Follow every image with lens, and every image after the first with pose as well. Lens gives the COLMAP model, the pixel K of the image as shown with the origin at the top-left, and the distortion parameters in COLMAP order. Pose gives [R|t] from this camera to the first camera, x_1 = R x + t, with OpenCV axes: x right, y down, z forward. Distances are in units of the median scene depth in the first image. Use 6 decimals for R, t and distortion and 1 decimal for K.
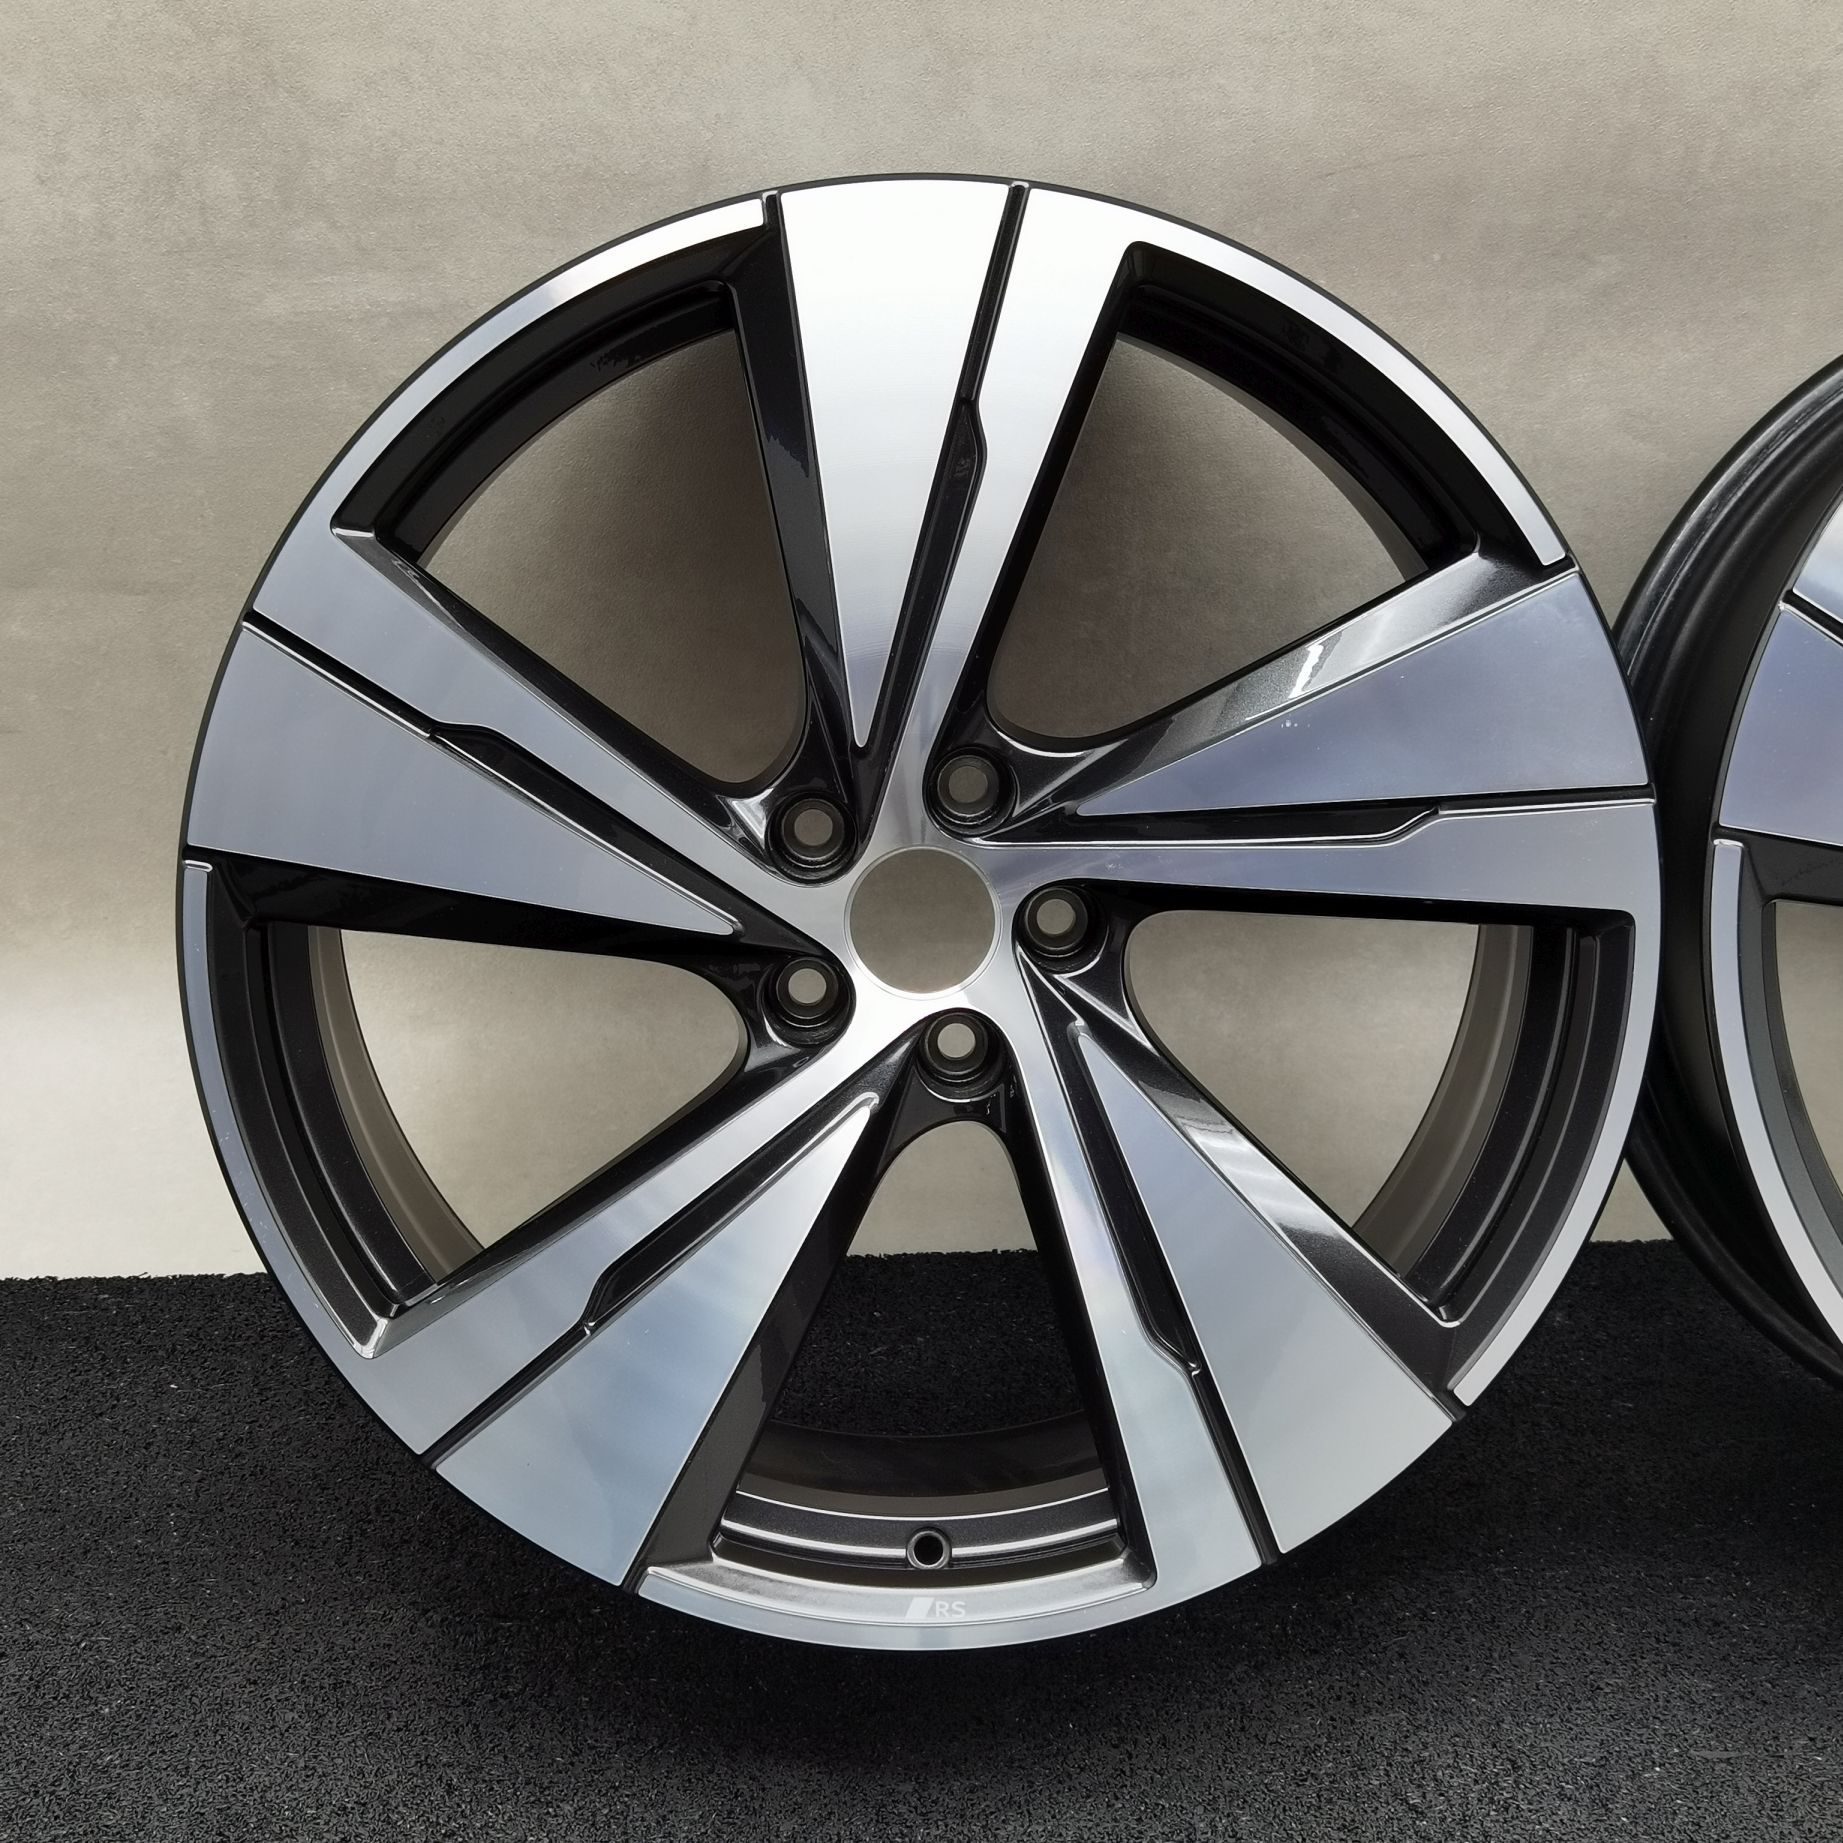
lens RADIAL K [[2893.4, 0, 771.1], [0, 2893.4, 925.4], [0, 0, 1]] dist [0.025062, 0.073907]
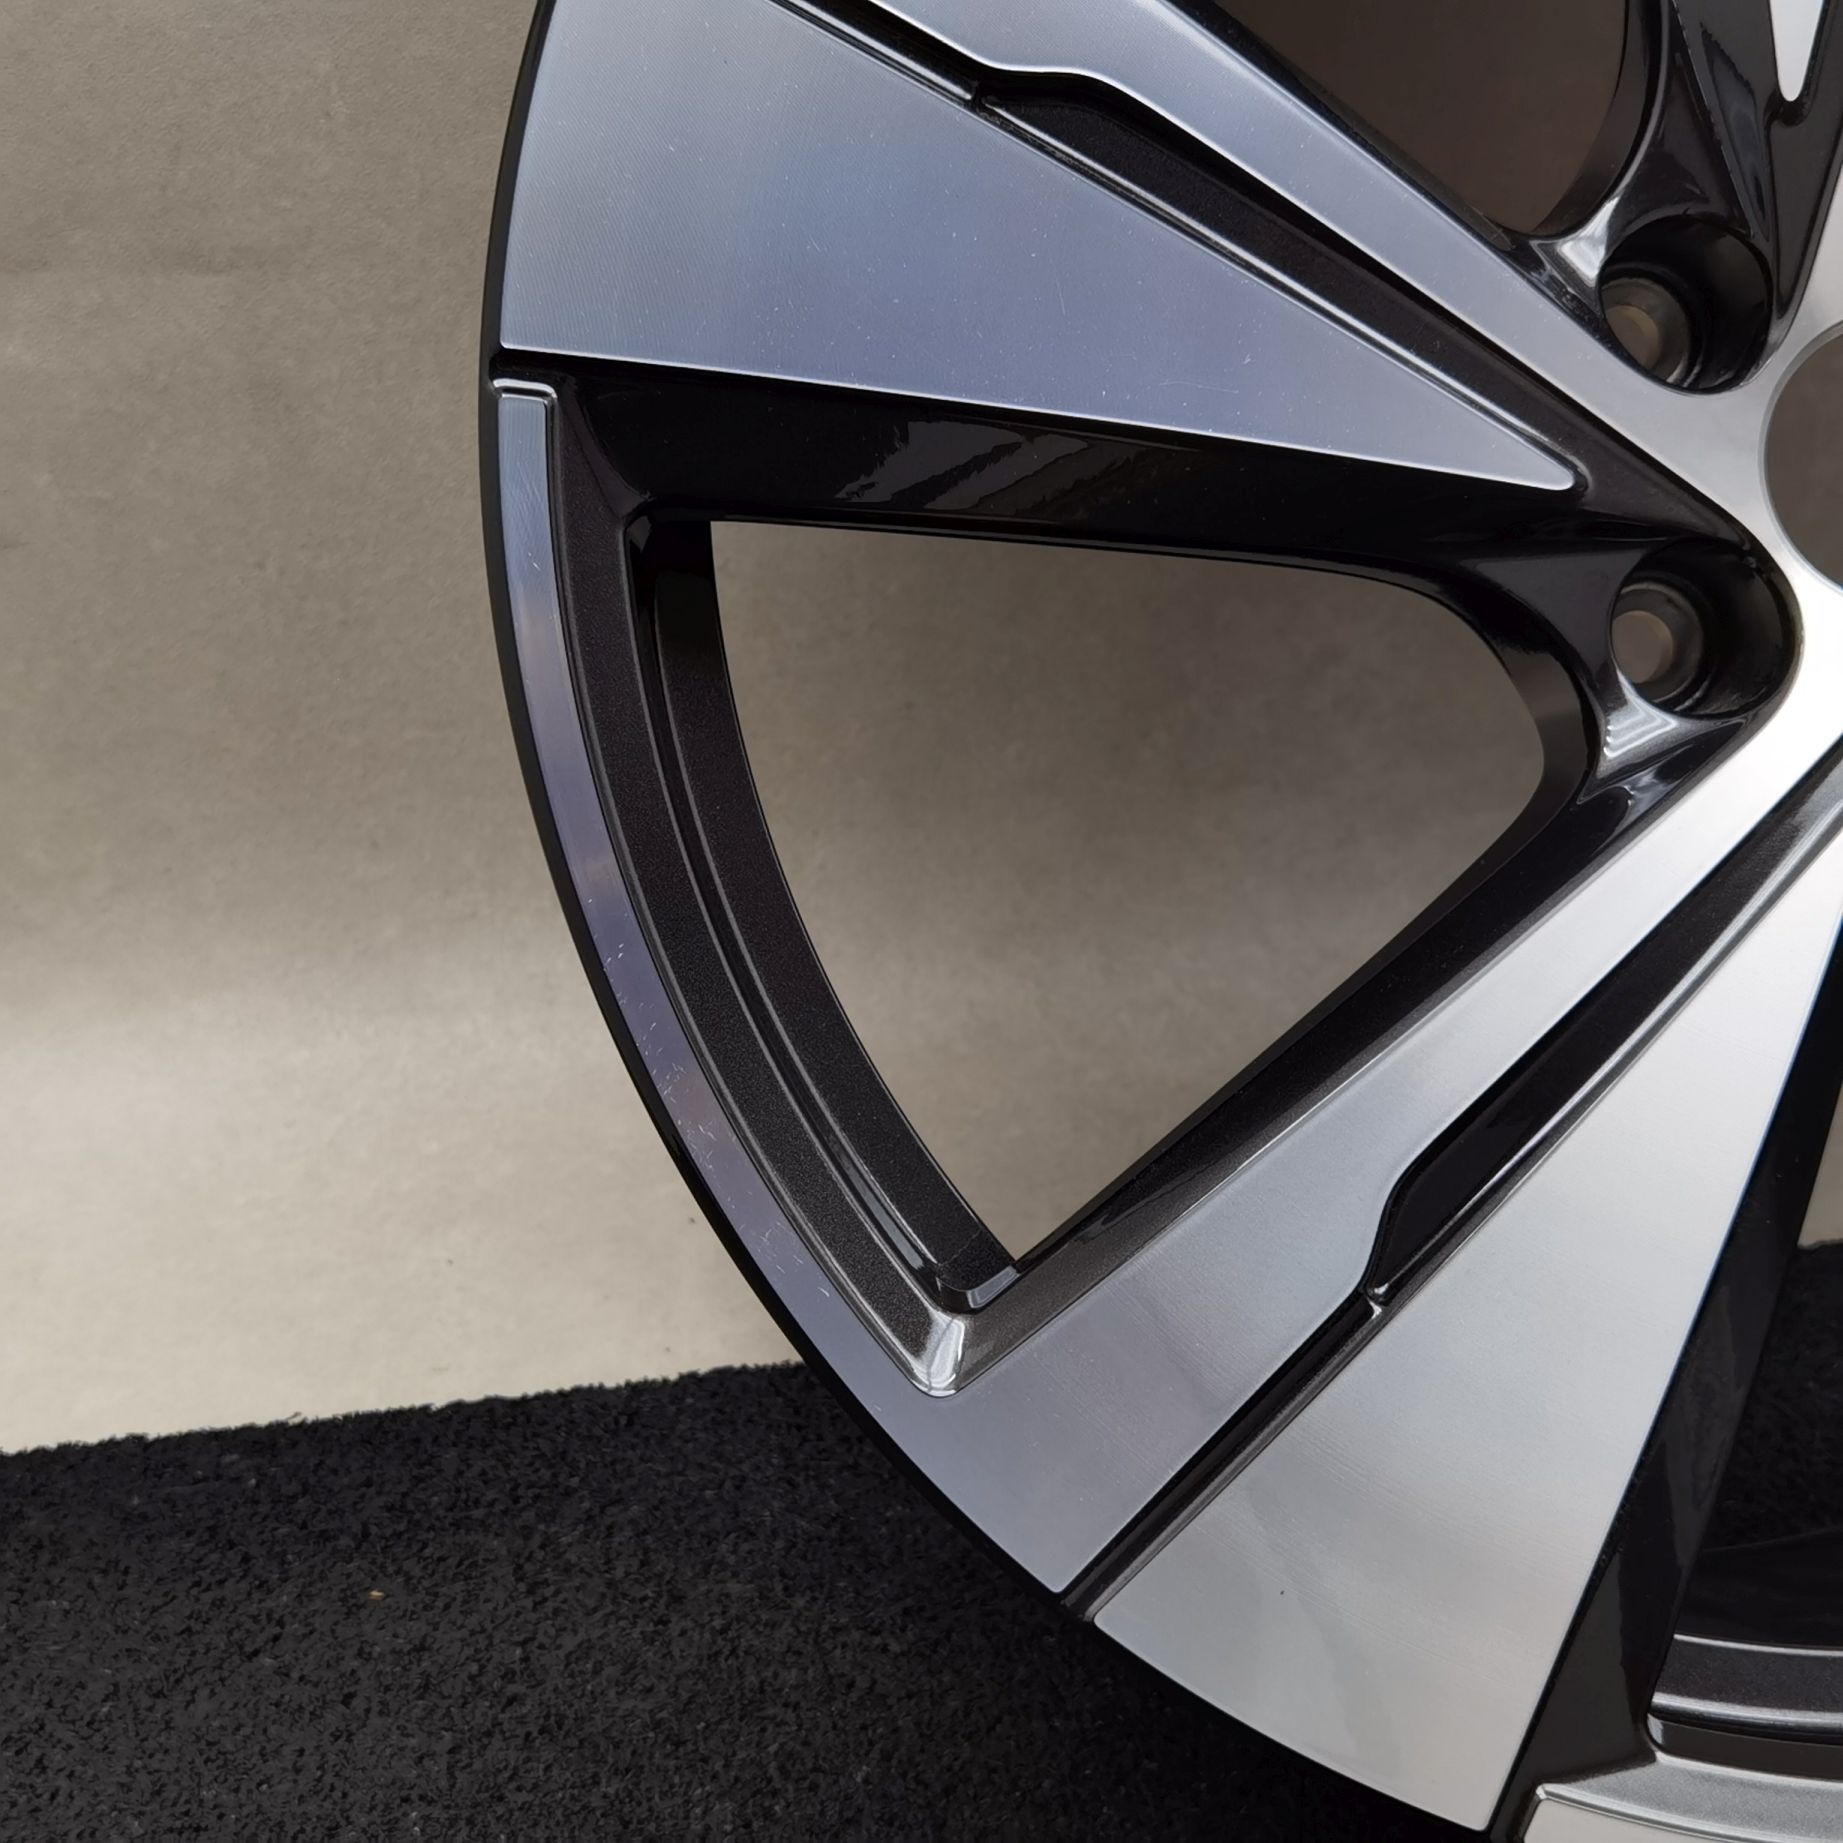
lens RADIAL K [[3196.4, 0, 919.4], [0, 3196.4, 855.0], [0, 0, 1]] dist [-0.003561, 0.076373]
pose [[0.994779, -0.077364, 0.066553, -0.131689], [0.083704, 0.991616, -0.098443, 0.086433], [-0.058380, 0.103500, 0.992915, 0.356705]]
